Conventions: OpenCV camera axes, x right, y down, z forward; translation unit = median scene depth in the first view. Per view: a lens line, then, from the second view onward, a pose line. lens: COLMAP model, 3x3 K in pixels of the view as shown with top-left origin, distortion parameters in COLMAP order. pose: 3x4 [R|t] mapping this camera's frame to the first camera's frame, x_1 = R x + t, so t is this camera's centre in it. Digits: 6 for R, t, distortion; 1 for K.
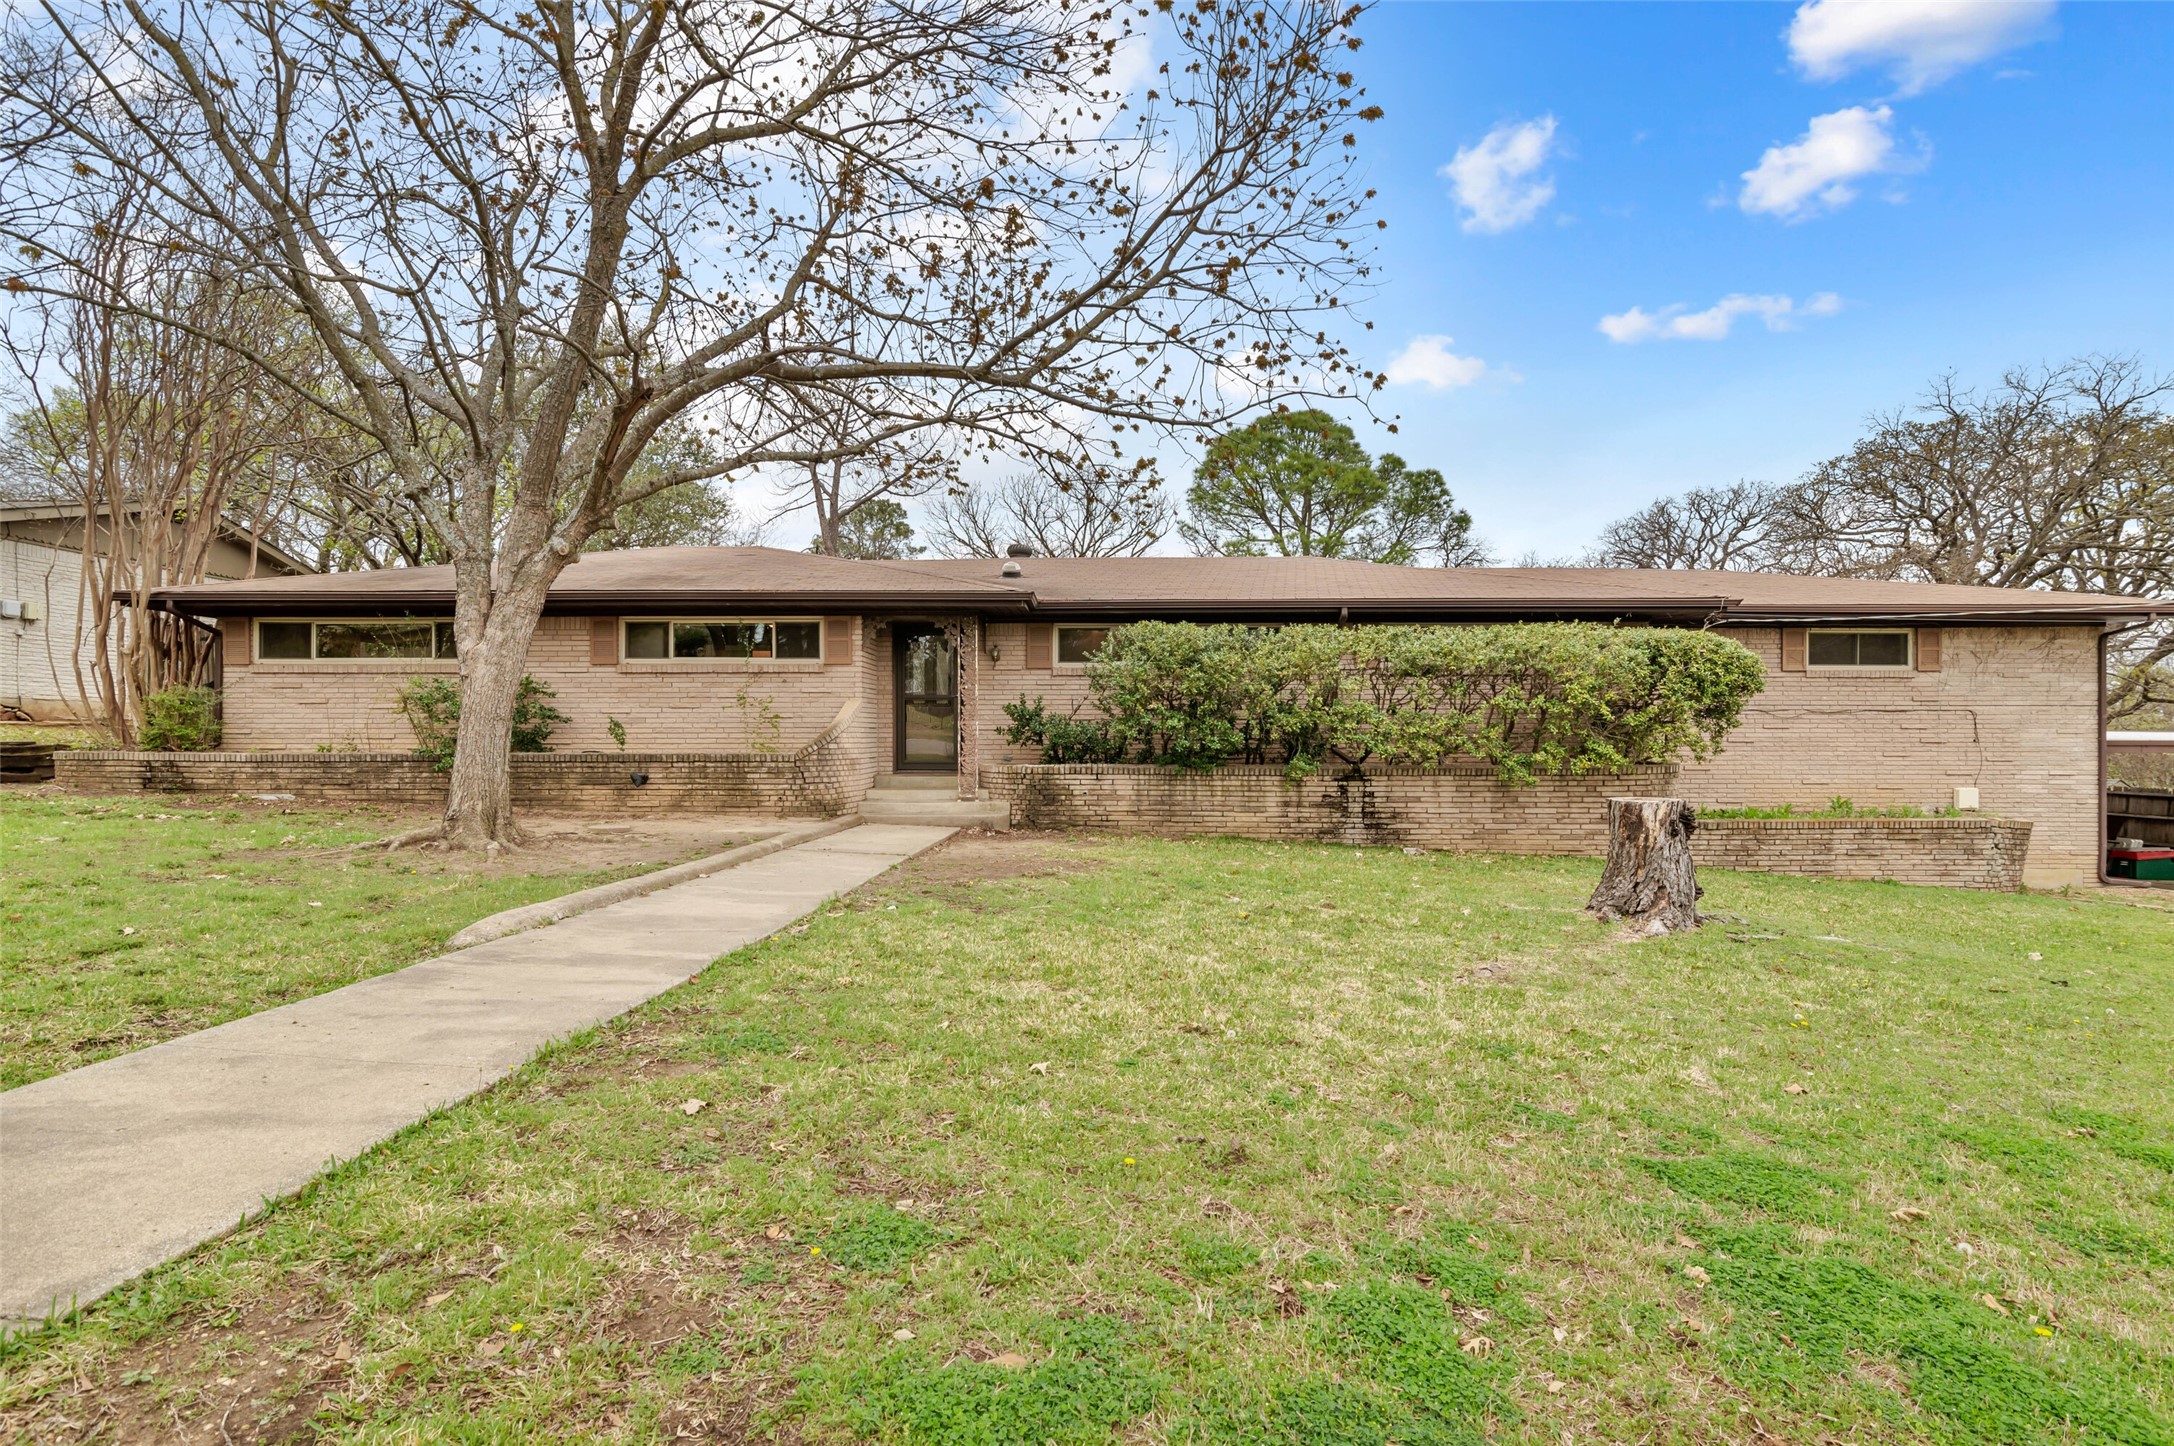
lens RADIAL K [[991.8, 0, 1086.3], [0, 991.8, 730.4], [0, 0, 1]] dist [-0.004417, -0.000583]
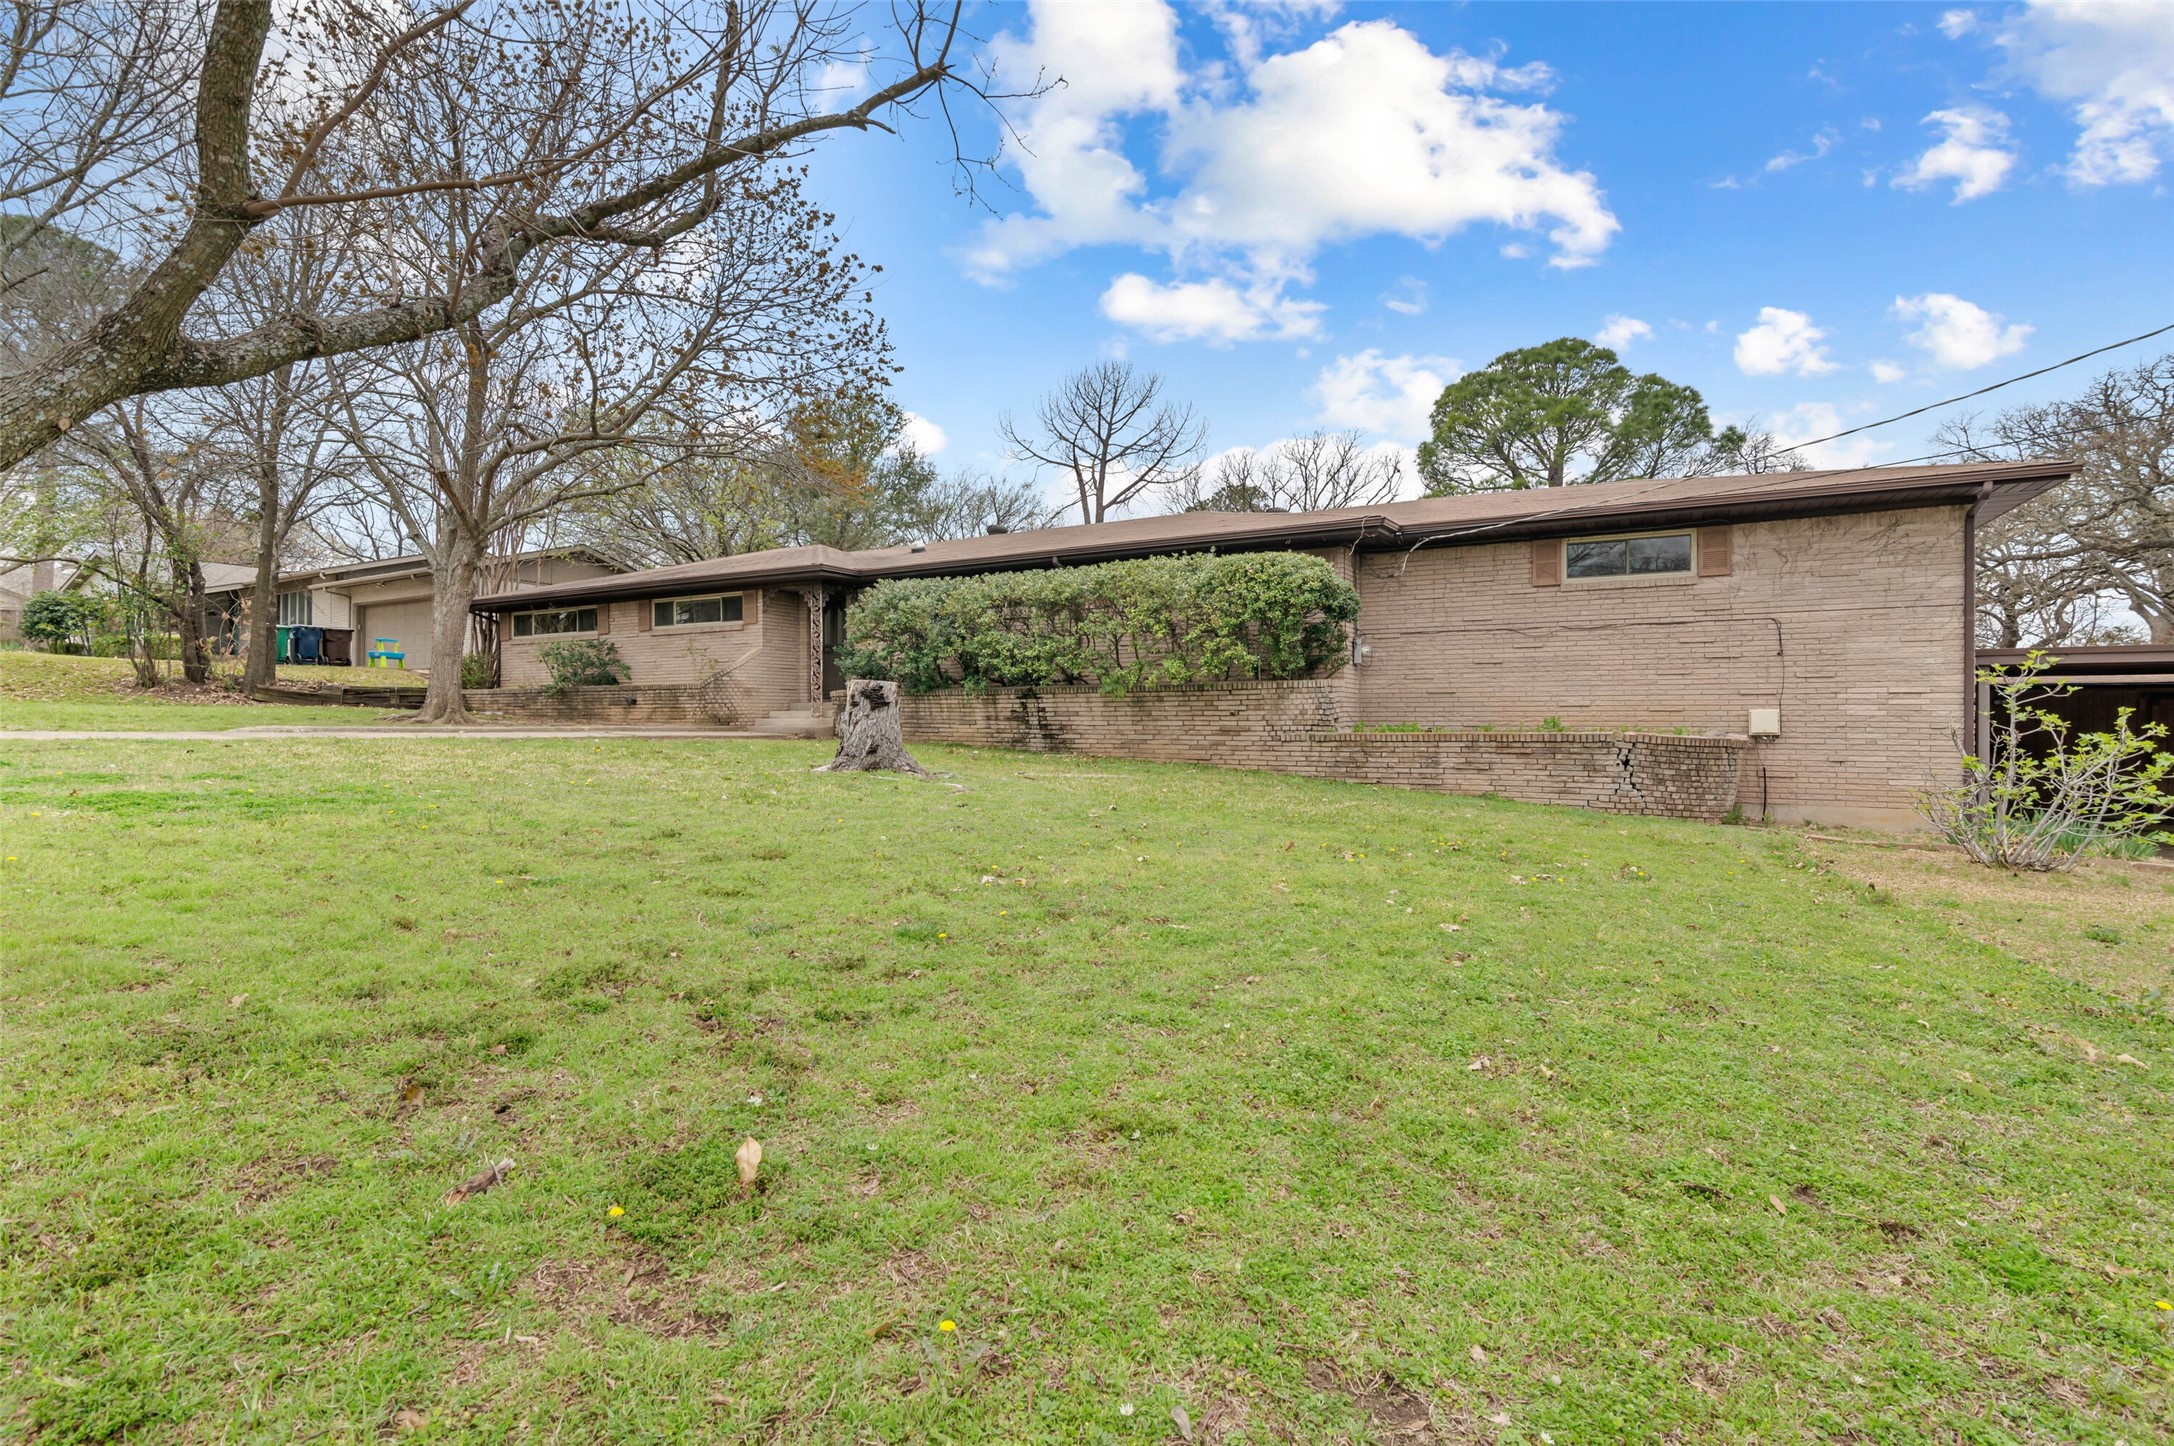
lens RADIAL K [[991.8, 0, 1091.4], [0, 991.8, 720.6], [0, 0, 1]] dist [-0.004417, -0.000583]
pose [[0.877314, 0.000043, -0.479917, 0.918886], [0.003980, 0.999965, 0.007365, 0.069067], [0.479901, -0.008372, 0.877283, -0.035723]]
